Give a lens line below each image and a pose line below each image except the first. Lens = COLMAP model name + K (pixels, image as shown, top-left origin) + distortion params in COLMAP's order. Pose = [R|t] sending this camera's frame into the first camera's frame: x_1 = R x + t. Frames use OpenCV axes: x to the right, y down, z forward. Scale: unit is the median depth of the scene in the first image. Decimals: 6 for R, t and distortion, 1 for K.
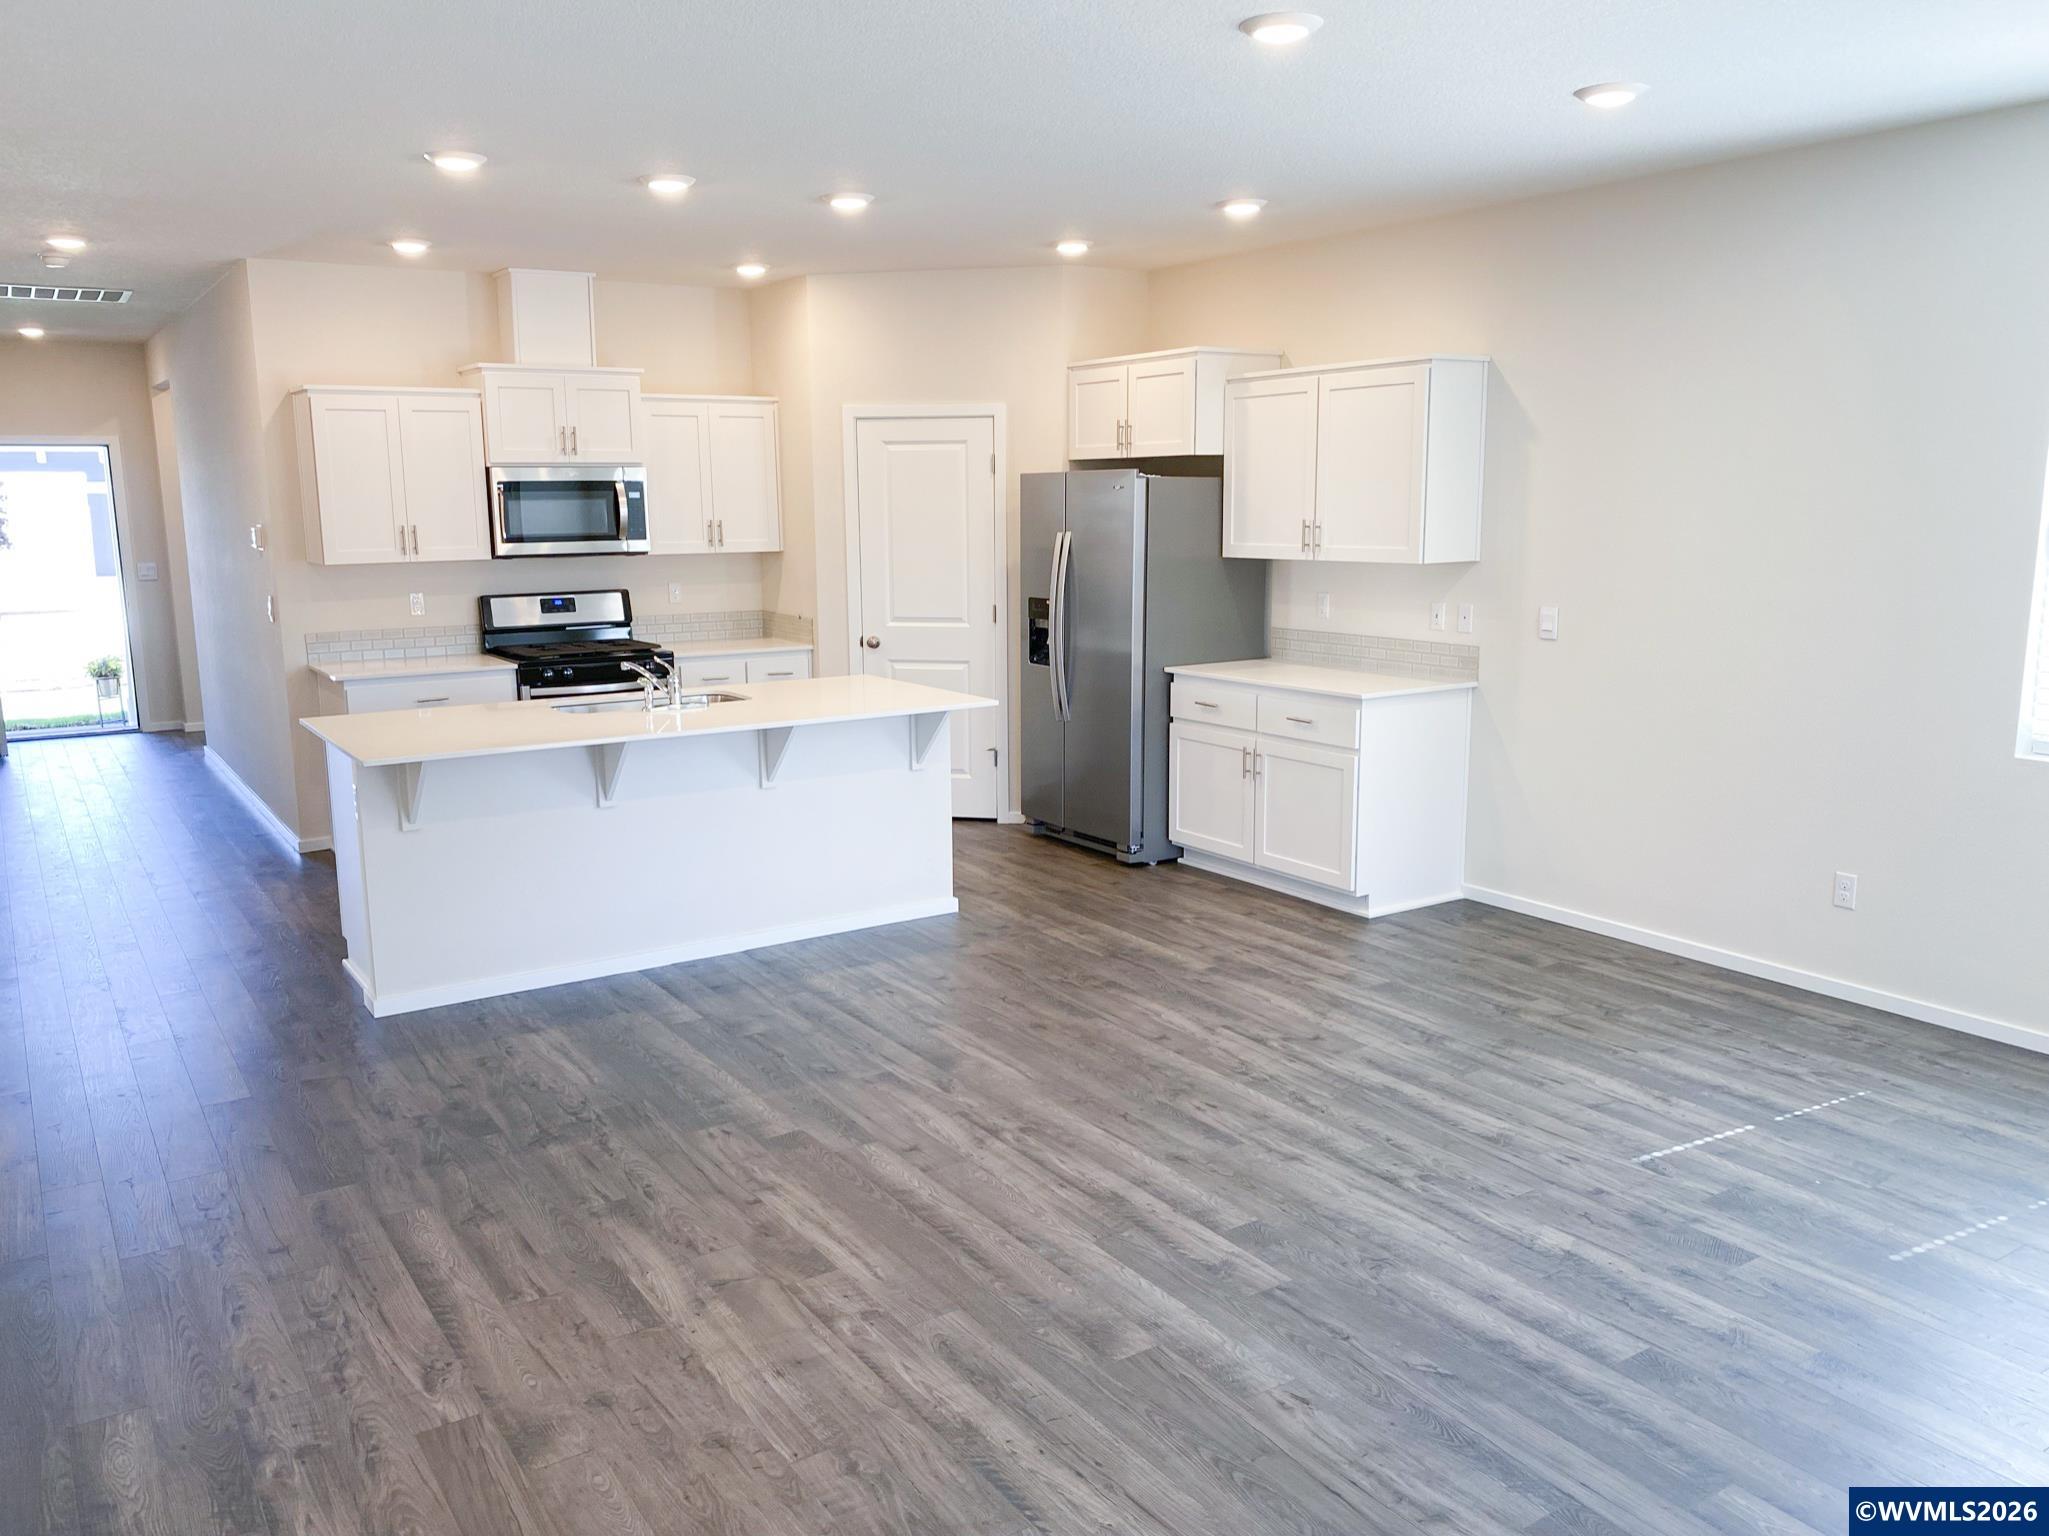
lens RADIAL K [[1552.6, 0, 1014.1], [0, 1552.6, 782.5], [0, 0, 1]] dist [0.100609, -0.217382]
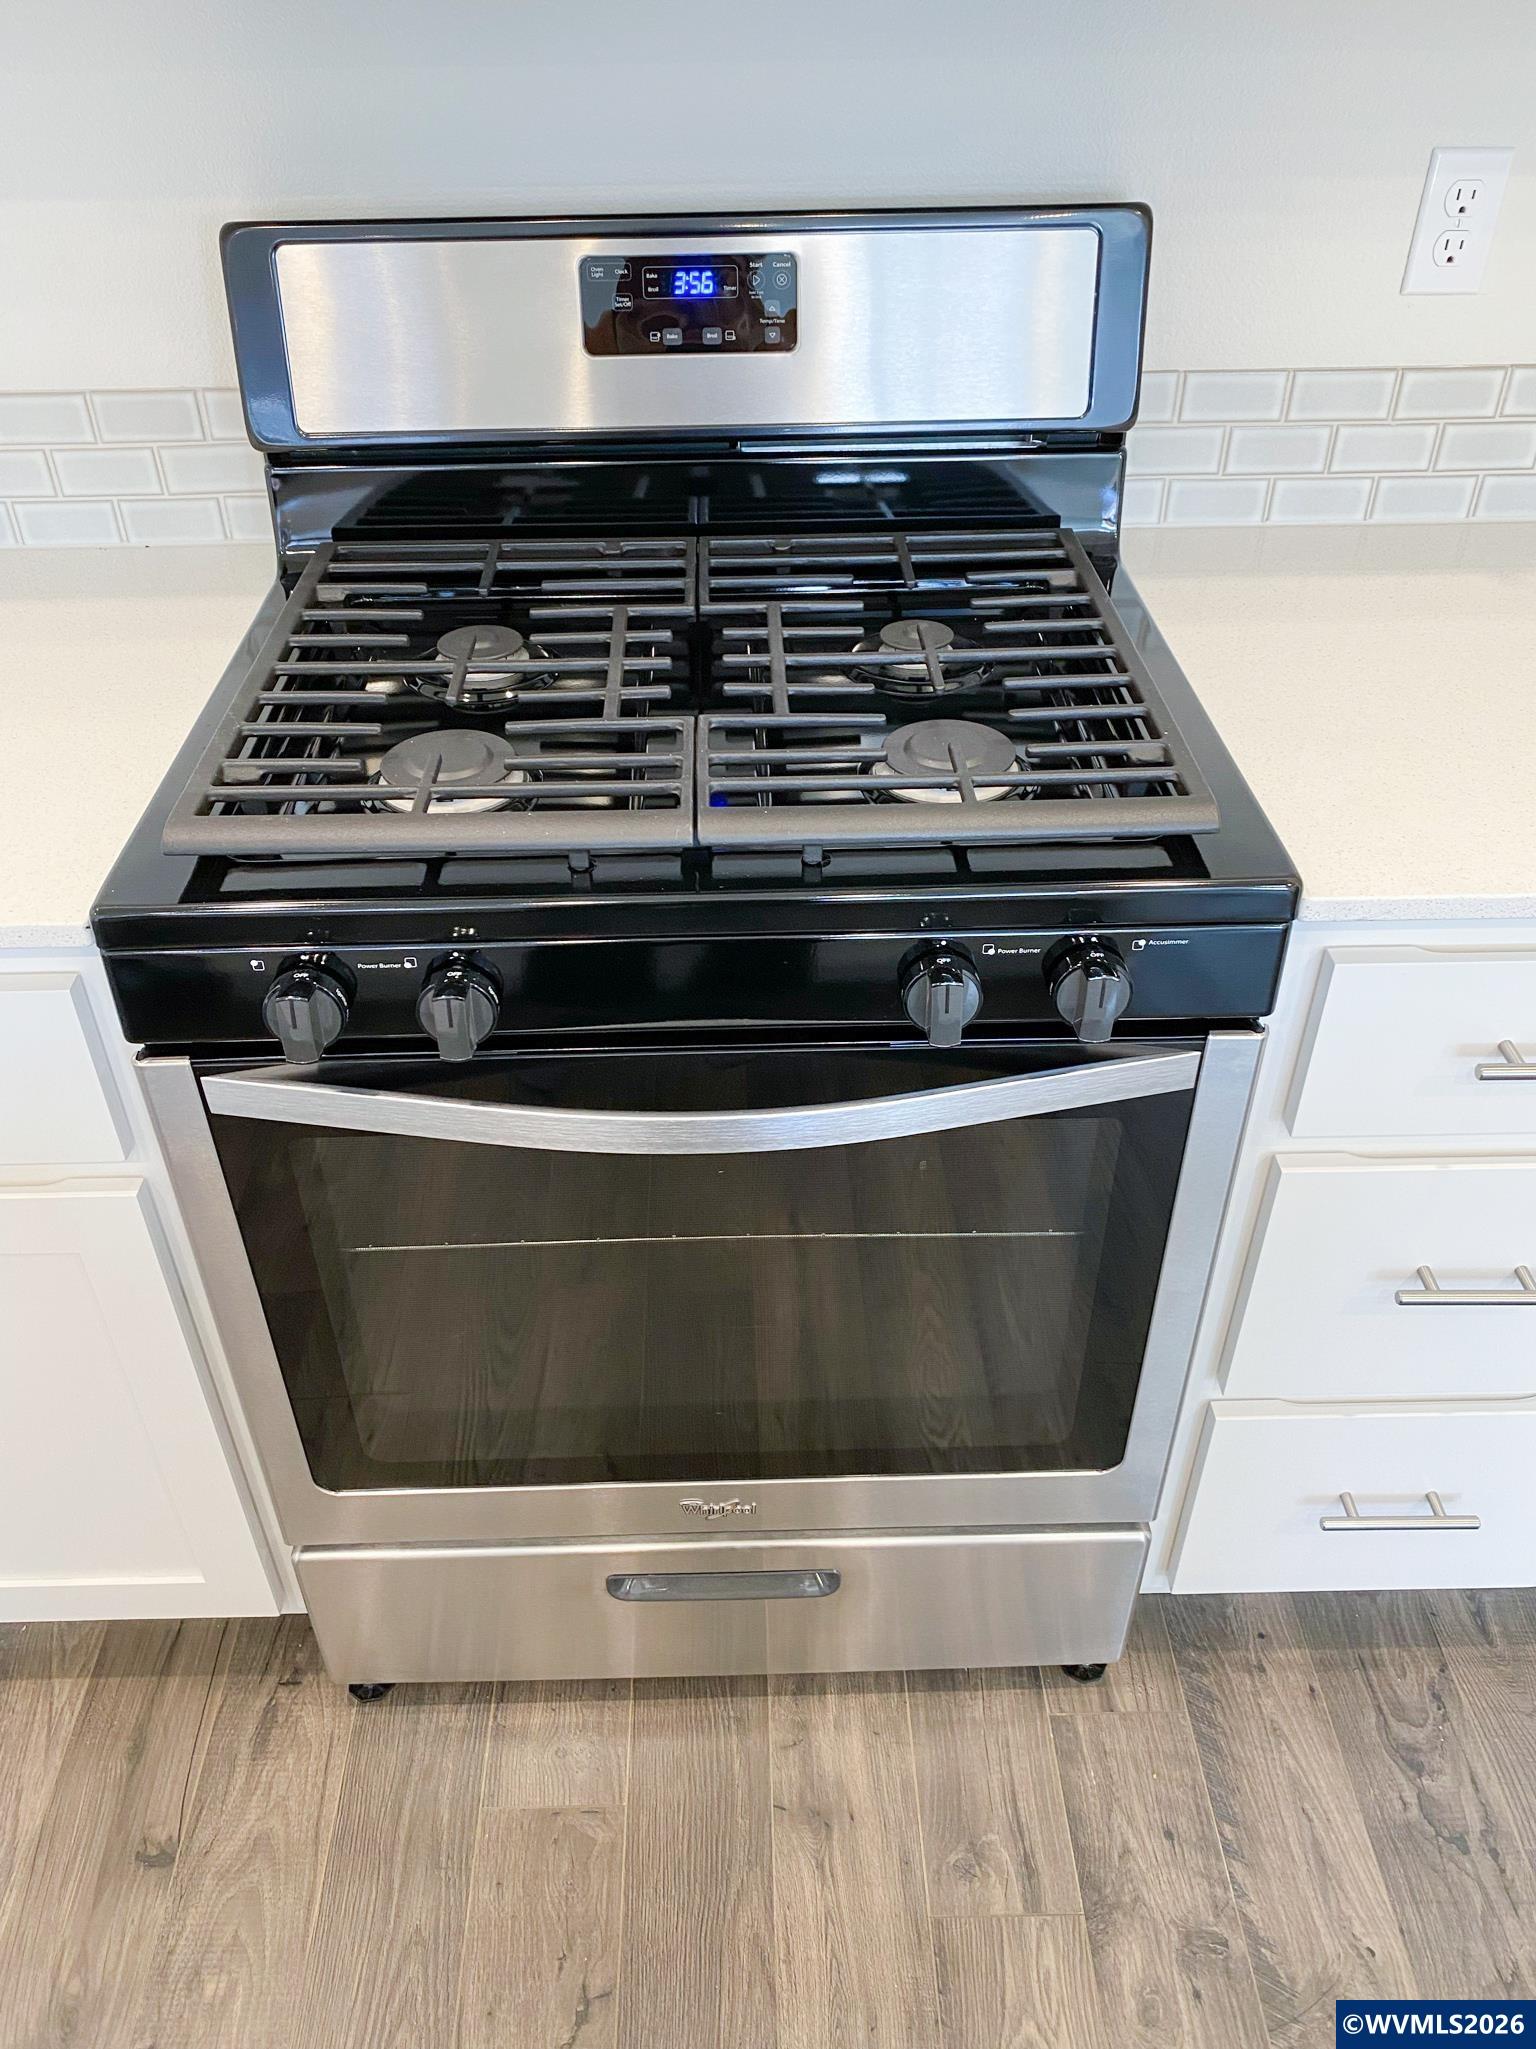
lens RADIAL K [[1579.5, 0, 762.2], [0, 1579.5, 1016.3], [0, 0, 1]] dist [0.006285, 0.000813]
pose [[0.842179, 0.320650, -0.433496, -0.246274], [-0.095780, 0.880142, 0.464948, -0.162543], [0.530623, -0.350049, 0.771949, 1.104059]]
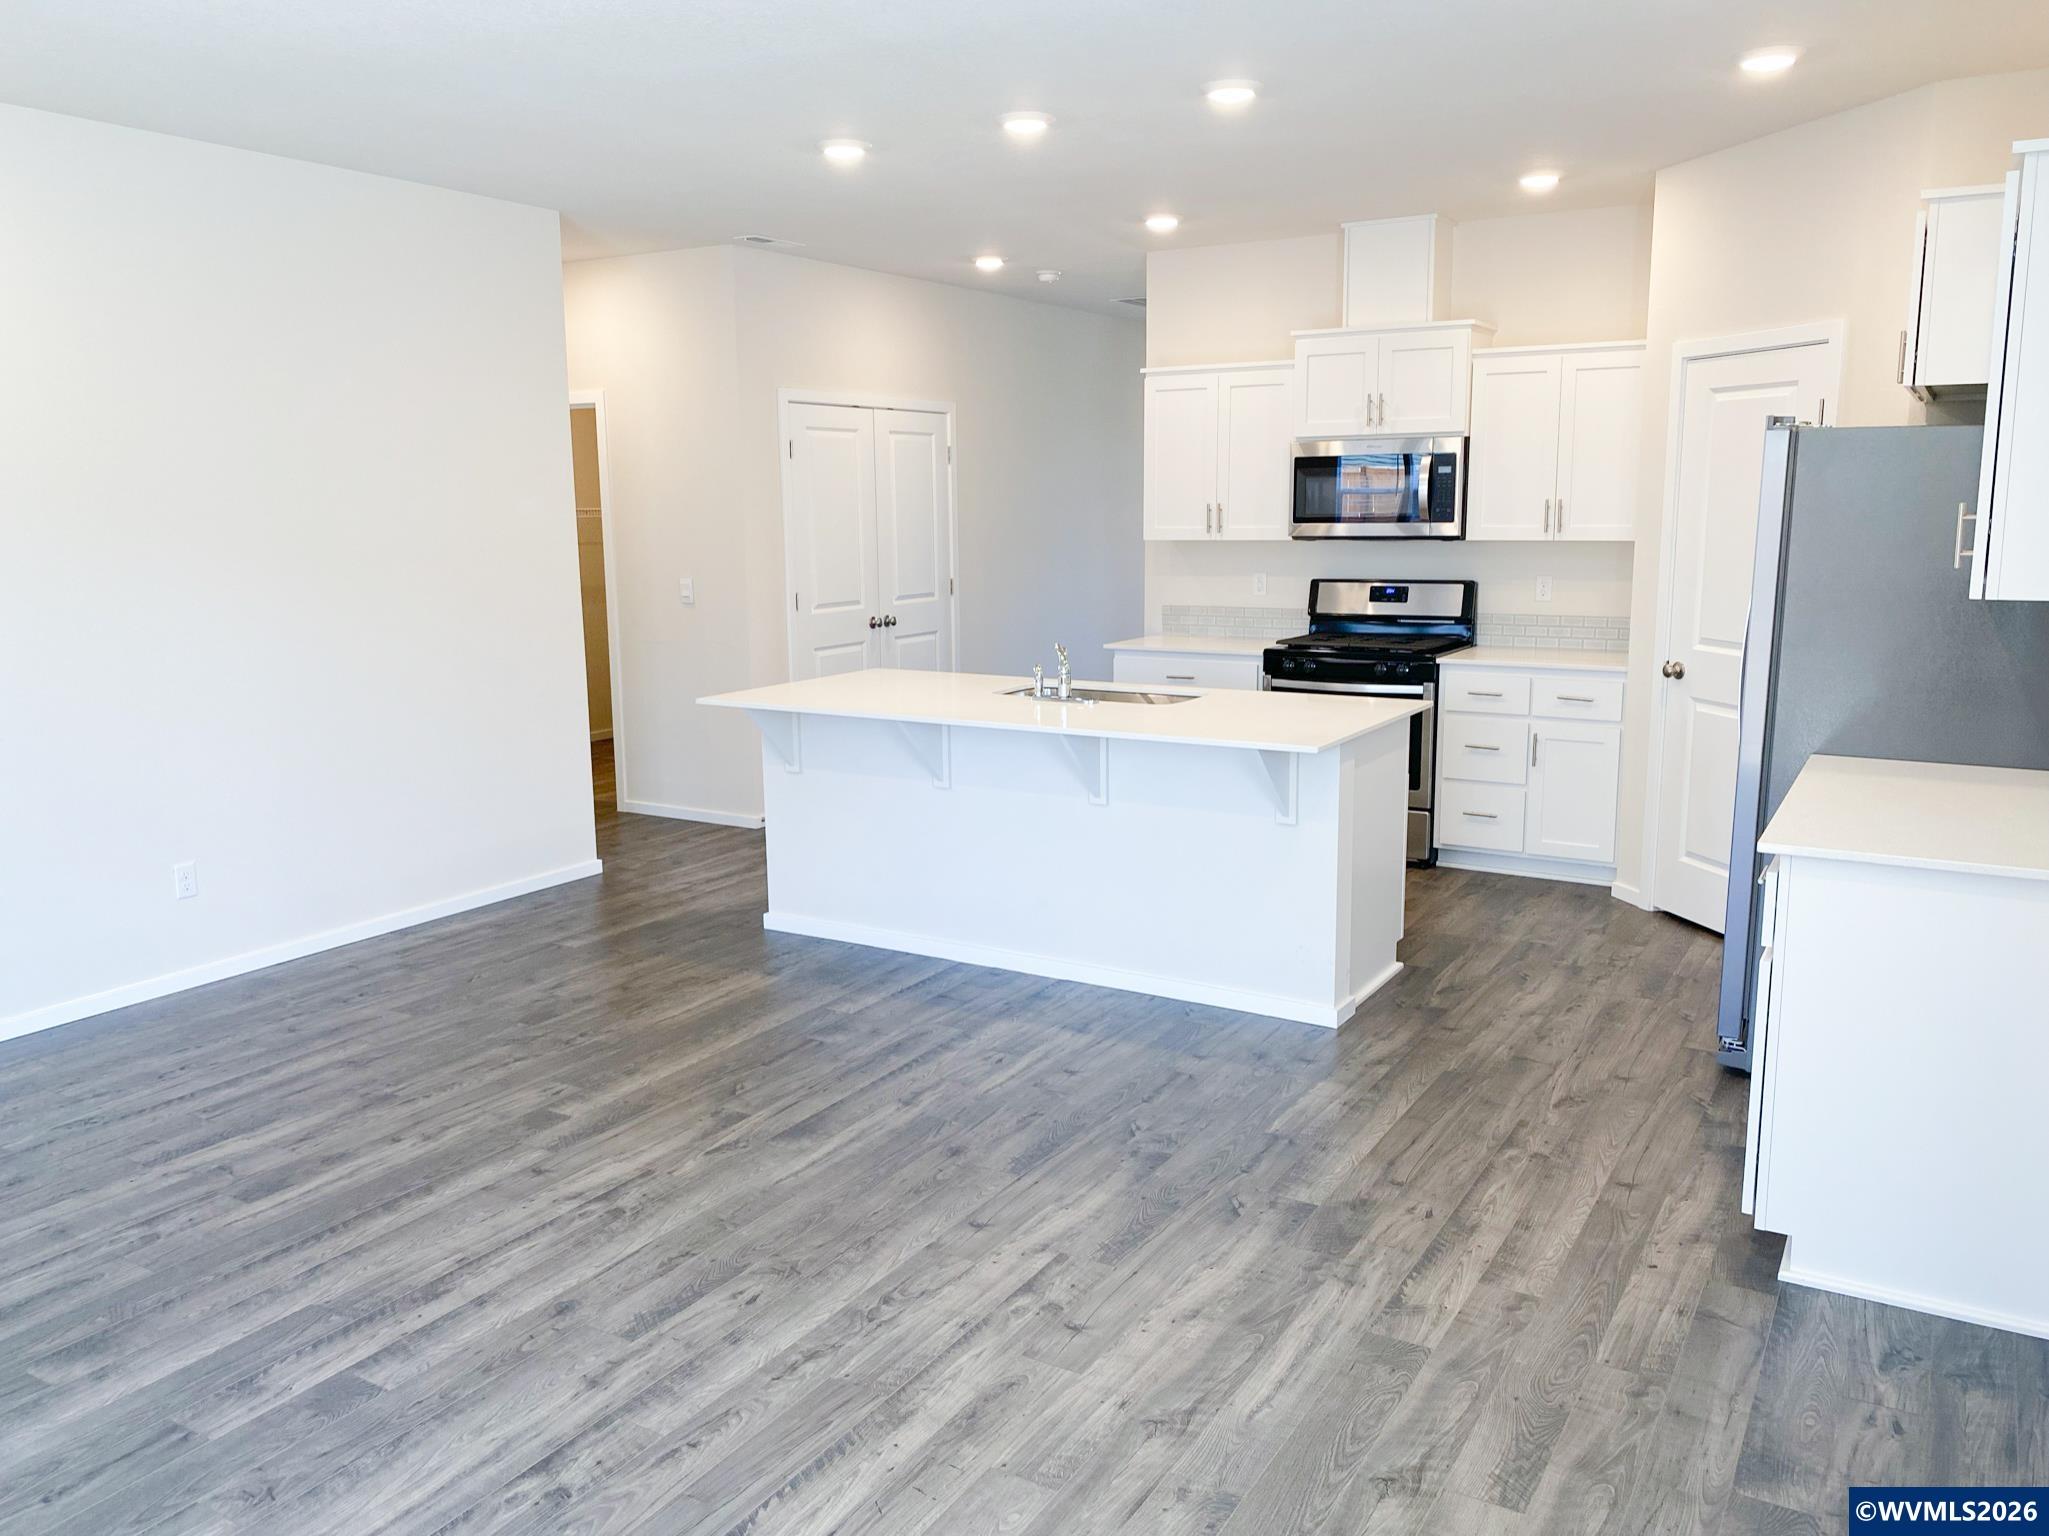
lens RADIAL K [[1579.5, 0, 1013.8], [0, 1579.5, 760.6], [0, 0, 1]] dist [0.006285, 0.000813]
pose [[0.430531, 0.154009, -0.889339, 0.563937], [-0.160553, 0.982688, 0.092450, -0.089228], [0.888181, 0.102983, 0.447804, 0.537659]]
